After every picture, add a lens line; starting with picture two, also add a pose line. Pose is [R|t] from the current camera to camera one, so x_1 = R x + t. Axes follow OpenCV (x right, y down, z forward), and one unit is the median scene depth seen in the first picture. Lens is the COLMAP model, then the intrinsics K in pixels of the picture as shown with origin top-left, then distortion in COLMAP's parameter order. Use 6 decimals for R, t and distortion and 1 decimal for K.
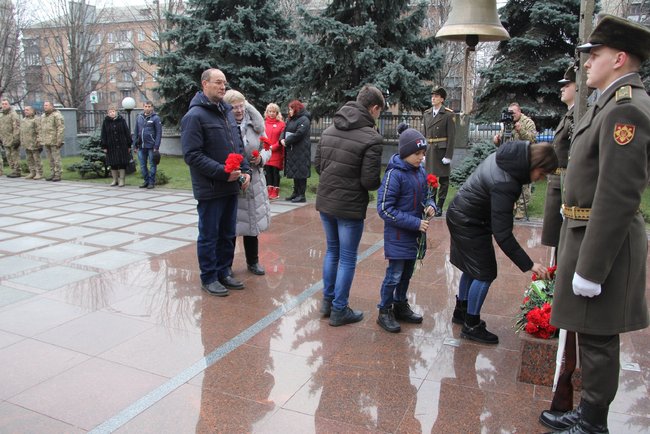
lens RADIAL K [[545.4, 0, 325.0], [0, 545.4, 217.0], [0, 0, 1]] dist [-0.197852, 0.189270]
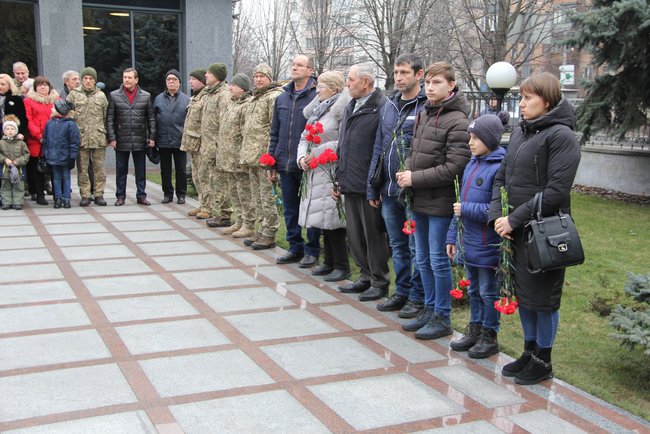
lens RADIAL K [[802.4, 0, 325.0], [0, 802.4, 217.0], [0, 0, 1]] dist [0.070460, 0.021596]
pose [[0.745460, 0.094389, -0.659833, -0.029506], [-0.129914, 0.991513, -0.004938, -0.080554], [0.653767, 0.089403, 0.751396, 0.435445]]
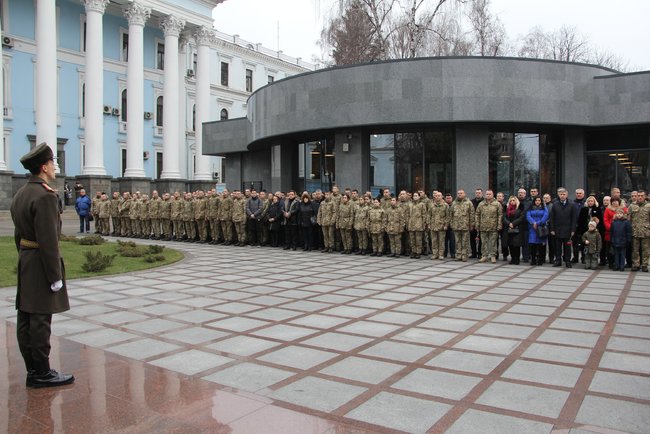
lens RADIAL K [[545.4, 0, 325.0], [0, 545.4, 217.0], [0, 0, 1]] dist [-0.197852, 0.189270]
pose [[-0.179694, 0.006161, -0.983703, 0.174458], [-0.181080, 0.982686, 0.039232, -0.092300], [0.966913, 0.185179, -0.175467, 0.509107]]
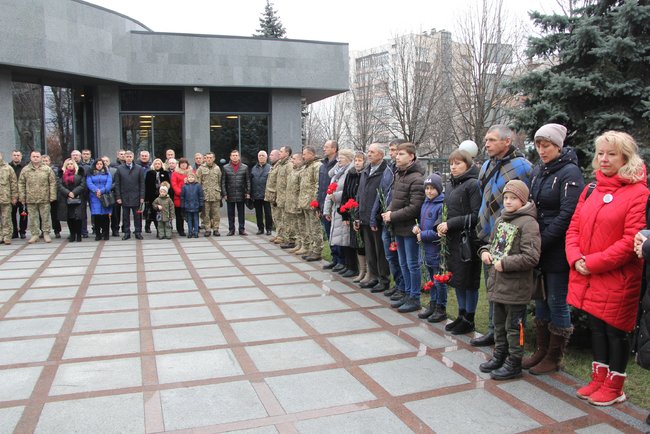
lens RADIAL K [[545.4, 0, 325.0], [0, 545.4, 217.0], [0, 0, 1]] dist [-0.197852, 0.189270]
pose [[0.685174, 0.047241, -0.726846, 0.014059], [-0.116291, 0.992189, -0.045137, -0.078366], [0.719036, 0.115452, 0.685316, 0.421395]]
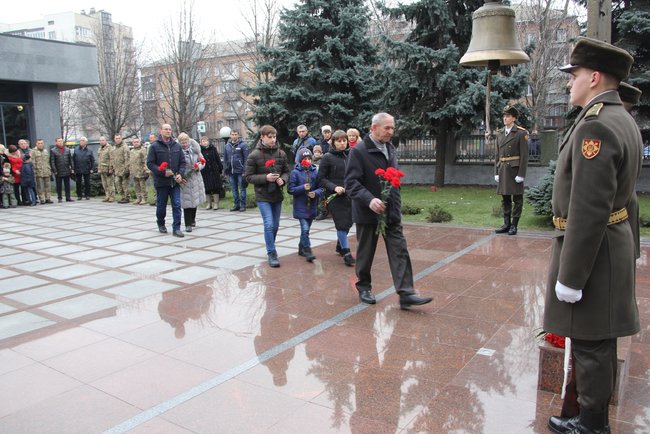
lens RADIAL K [[545.4, 0, 325.0], [0, 545.4, 217.0], [0, 0, 1]] dist [-0.197852, 0.189270]
pose [[0.980708, -0.013693, -0.194997, 0.037722], [0.005505, 0.999083, -0.042469, 0.003675], [0.195399, 0.040577, 0.979884, -0.023828]]
